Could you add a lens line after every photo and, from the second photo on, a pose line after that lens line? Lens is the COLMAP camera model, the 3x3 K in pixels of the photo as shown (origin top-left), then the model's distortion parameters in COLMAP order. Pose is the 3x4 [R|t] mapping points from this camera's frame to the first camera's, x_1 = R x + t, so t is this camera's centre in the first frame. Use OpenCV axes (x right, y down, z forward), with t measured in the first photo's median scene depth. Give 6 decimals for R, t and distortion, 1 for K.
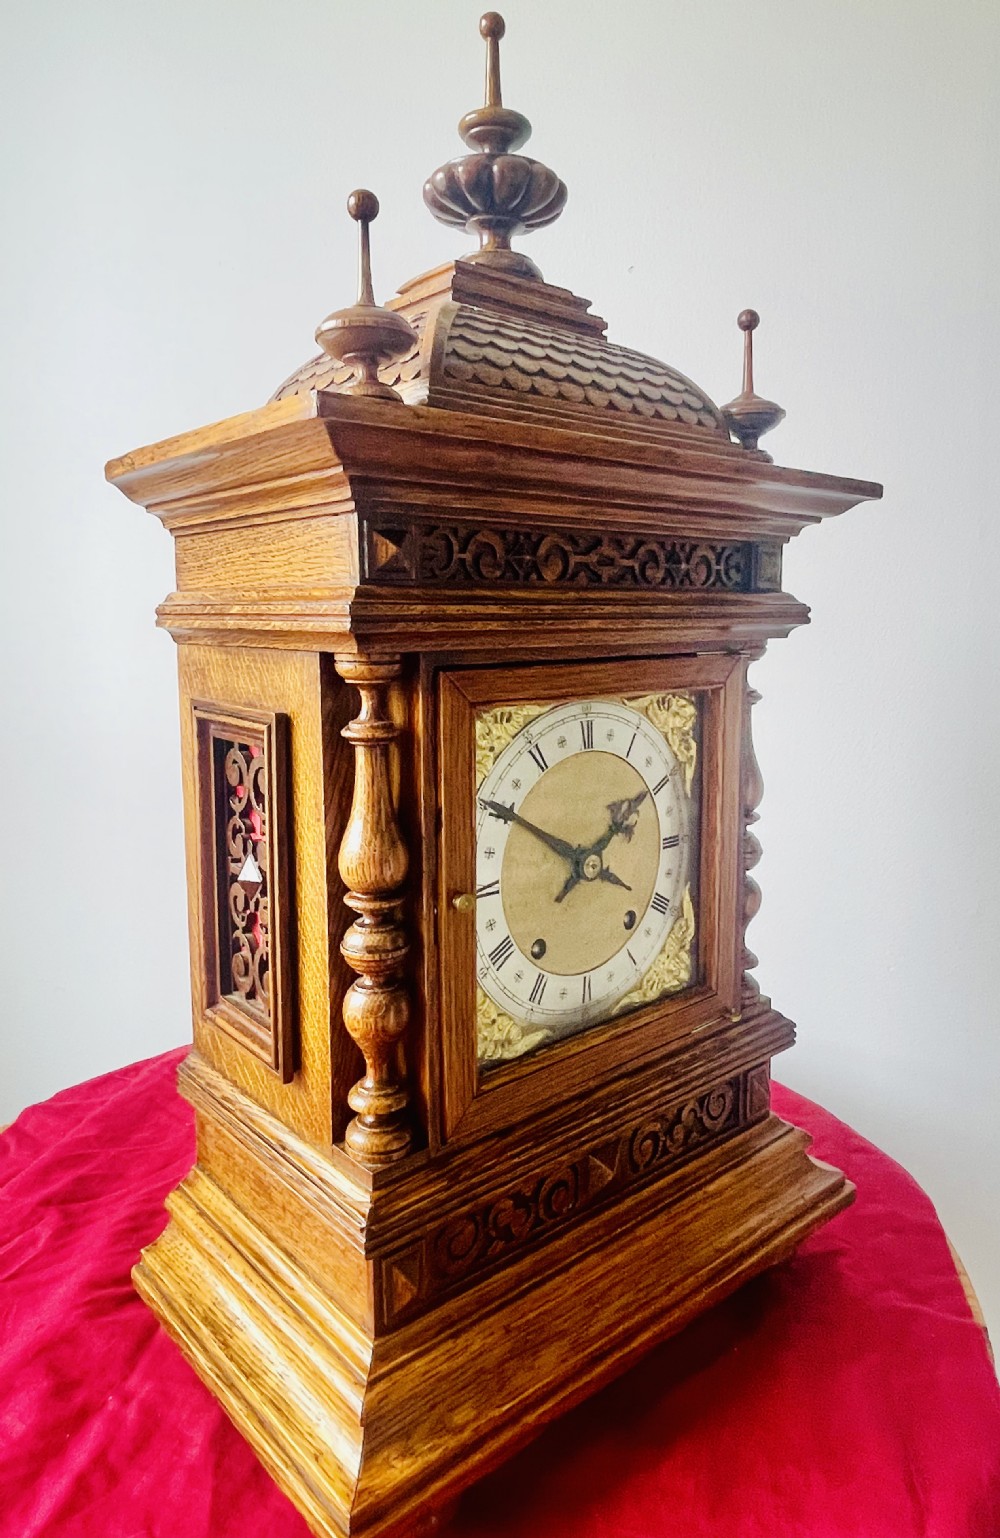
lens RADIAL K [[982.9, 0, 521.3], [0, 982.9, 717.7], [0, 0, 1]] dist [0.003073, -0.000874]
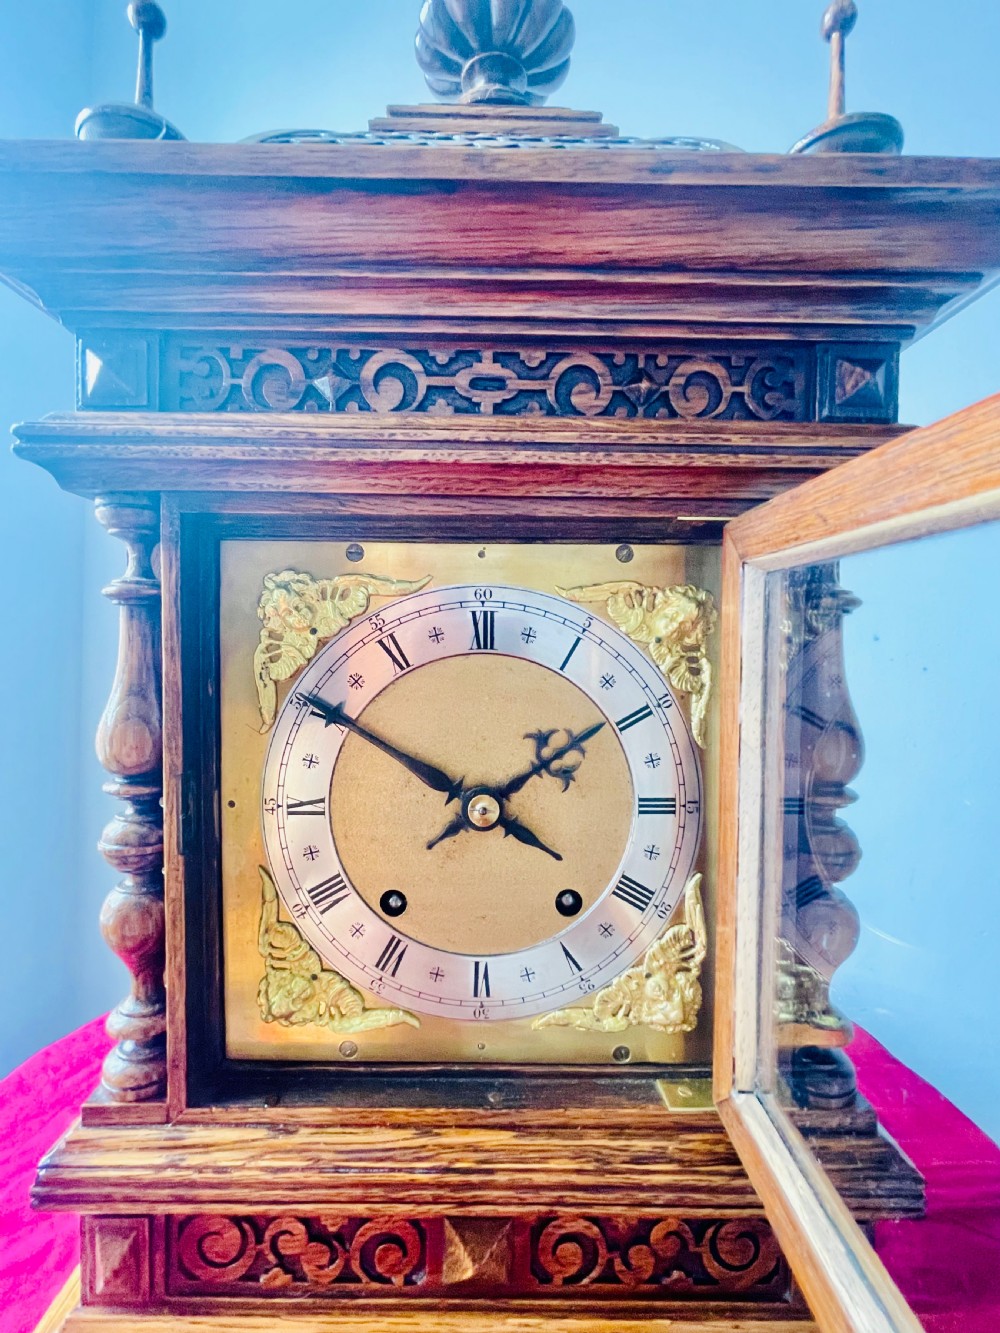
lens RADIAL K [[613.3, 0, 496.9], [0, 613.3, 659.3], [0, 0, 1]] dist [-0.011080, 0.009770]
pose [[0.756363, 0.031296, -0.653403, 0.383919], [-0.083880, 0.995249, -0.049427, 0.062659], [0.648752, 0.092192, 0.755395, 0.671622]]
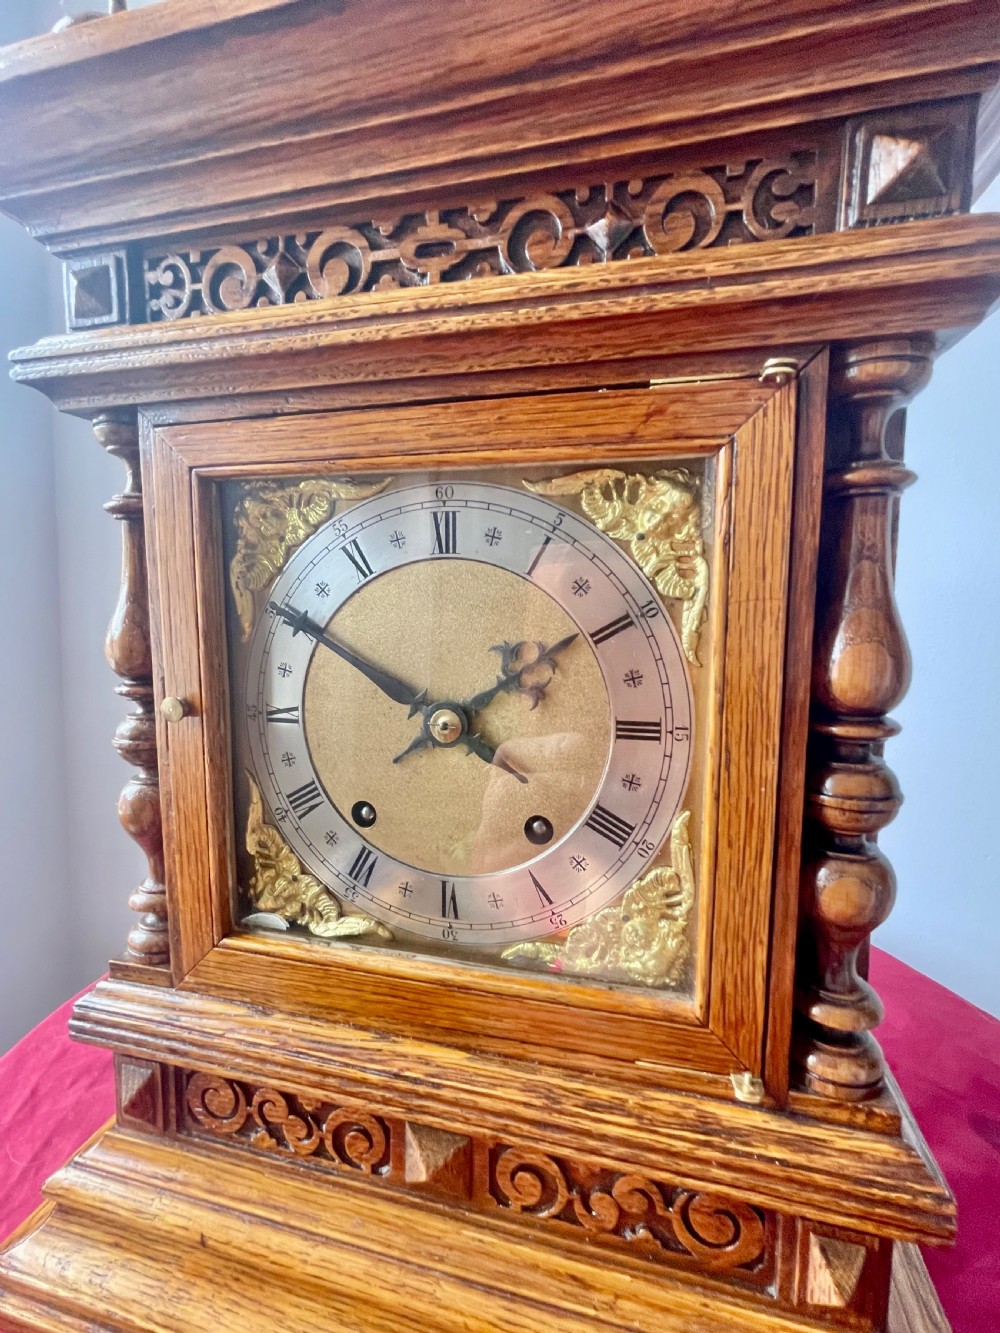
lens RADIAL K [[619.3, 0, 489.2], [0, 619.3, 661.7], [0, 0, 1]] dist [-0.015660, 0.011270]
pose [[0.556771, 0.091285, -0.825635, 0.455838], [-0.093309, 0.994526, 0.047035, 0.085590], [0.825409, 0.050851, 0.562241, 0.802310]]
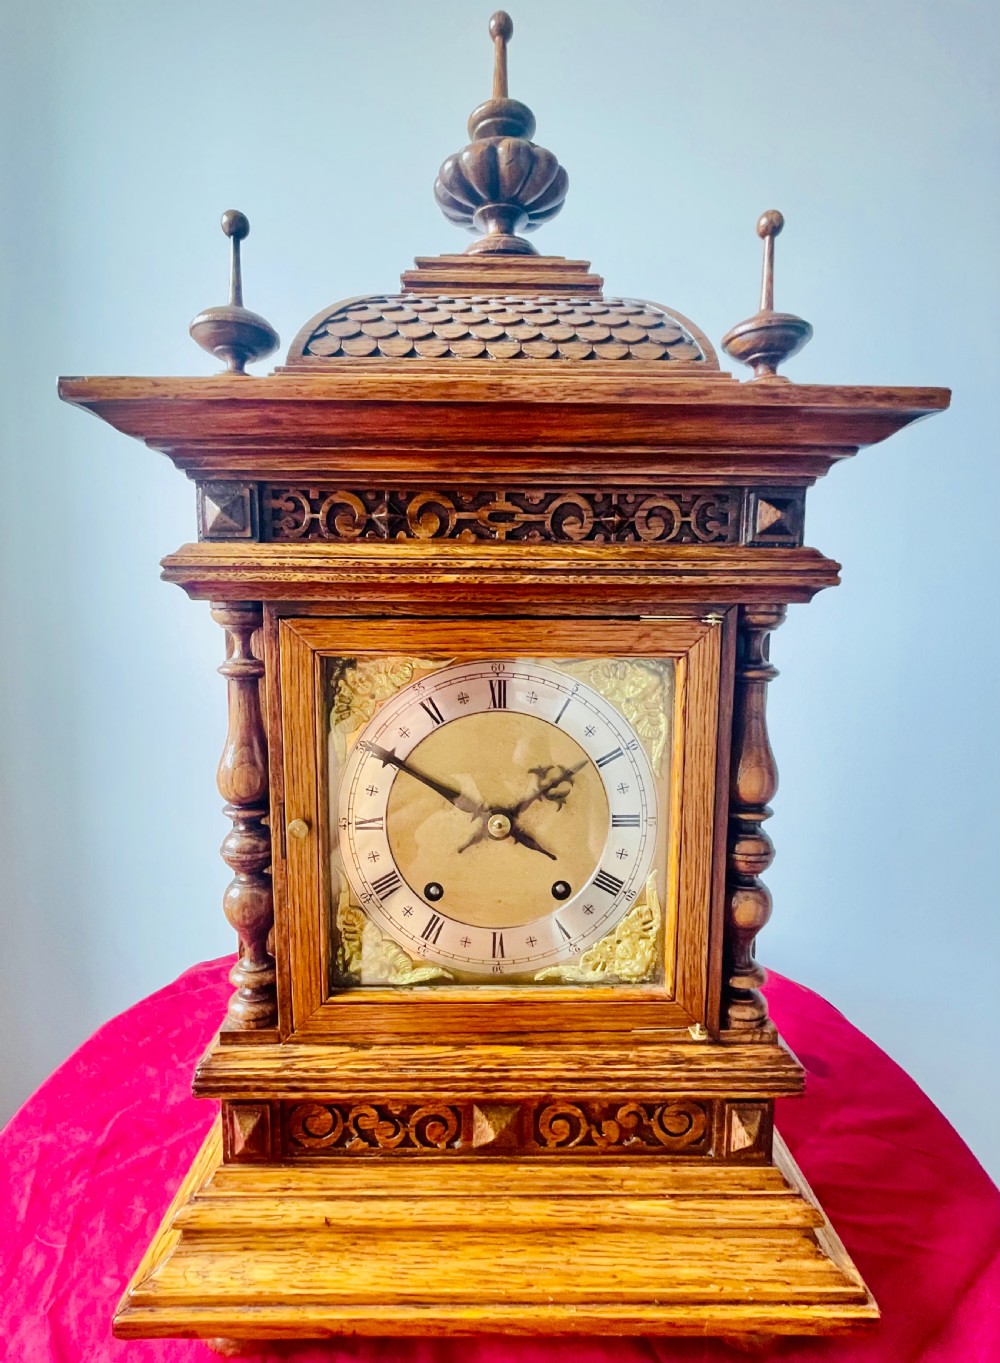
lens RADIAL K [[672.9, 0, 495.3], [0, 672.9, 689.3], [0, 0, 1]] dist [-0.004269, -0.000063]
pose [[0.761619, 0.078070, -0.643305, 0.514227], [-0.077426, 0.996568, 0.029276, -0.007567], [0.643383, 0.027511, 0.765050, 0.482205]]
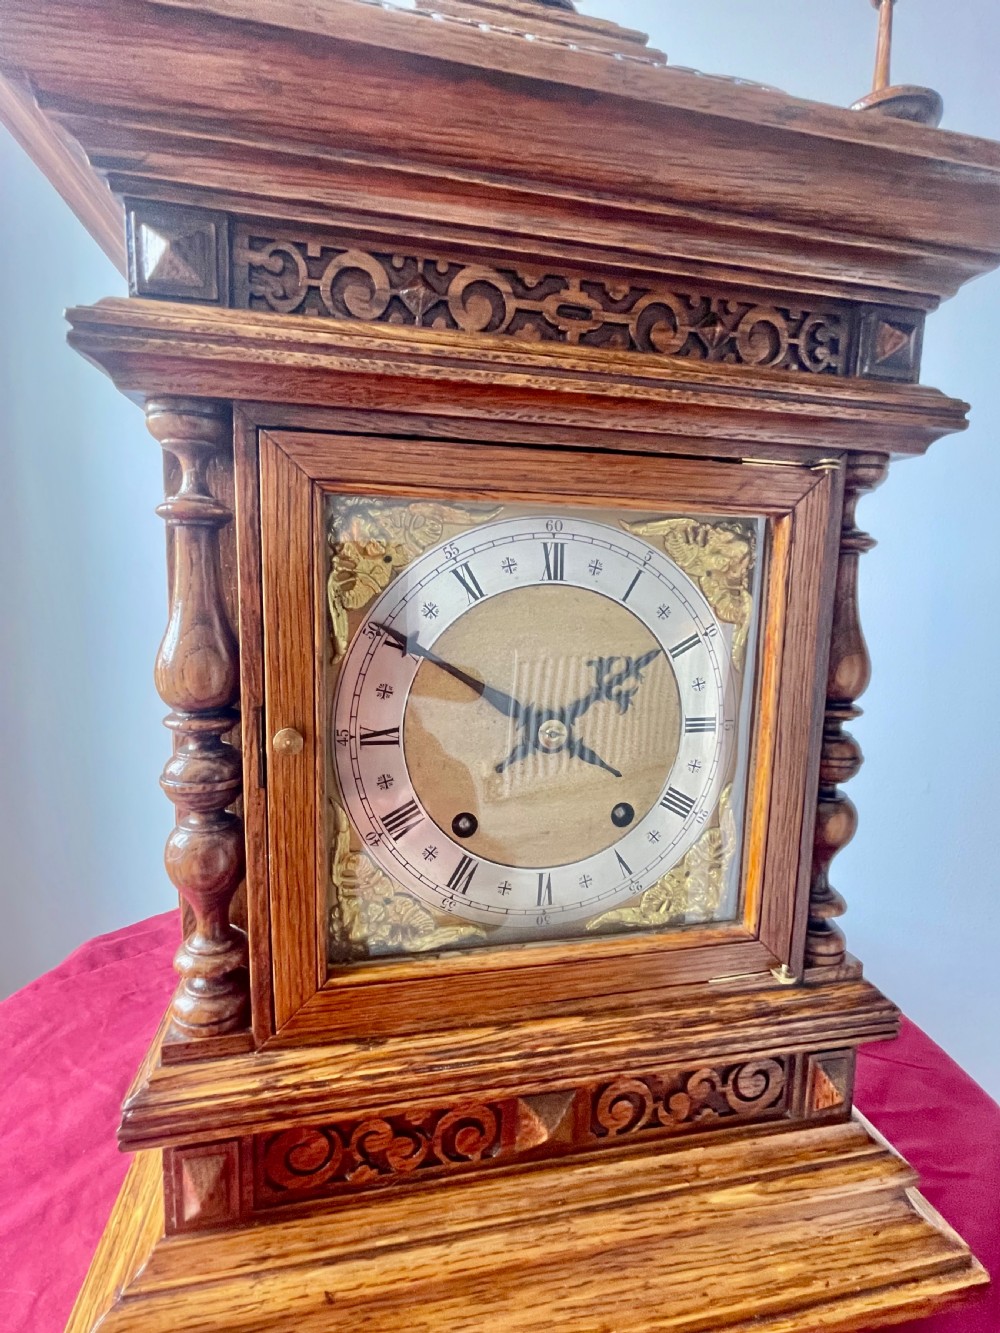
lens RADIAL K [[613.3, 0, 496.9], [0, 613.3, 659.3], [0, 0, 1]] dist [-0.011080, 0.009770]
pose [[0.869999, 0.079647, -0.486578, 0.270657], [-0.078654, 0.996648, 0.022508, 0.087719], [0.486740, 0.018689, 0.873347, 0.574187]]
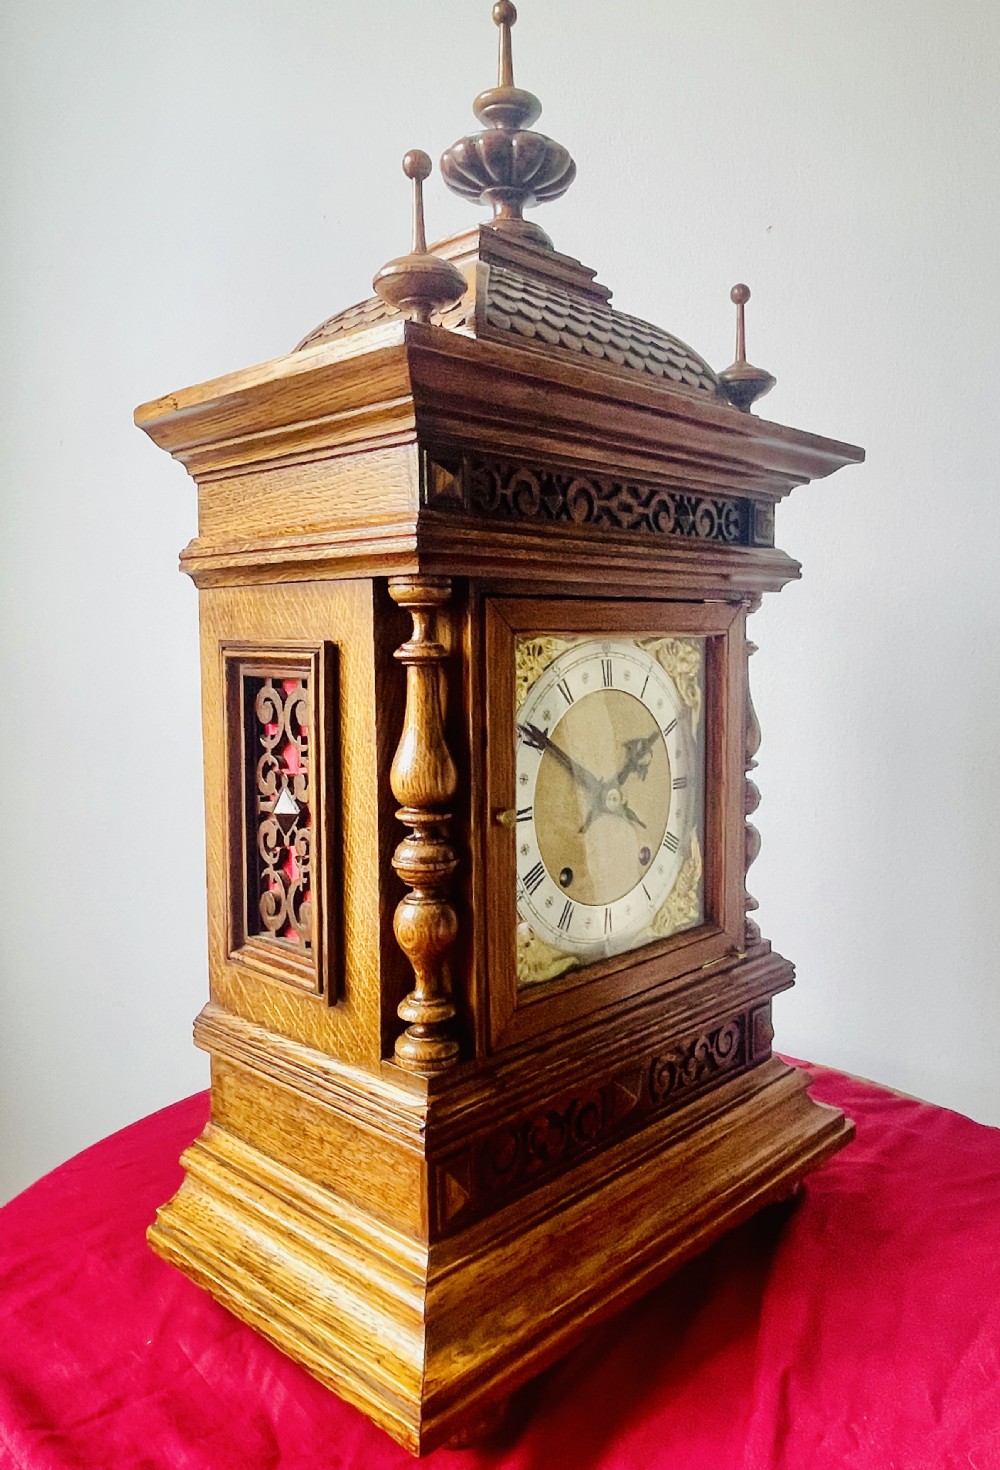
lens RADIAL K [[1059.5, 0, 545.0], [0, 1059.5, 701.0], [0, 0, 1]] dist [0.008350, -0.000266]
pose [[0.994542, -0.008603, 0.103985, -0.118850], [0.013593, 0.998785, -0.047371, 0.101869], [-0.103451, 0.048526, 0.993450, -0.118446]]
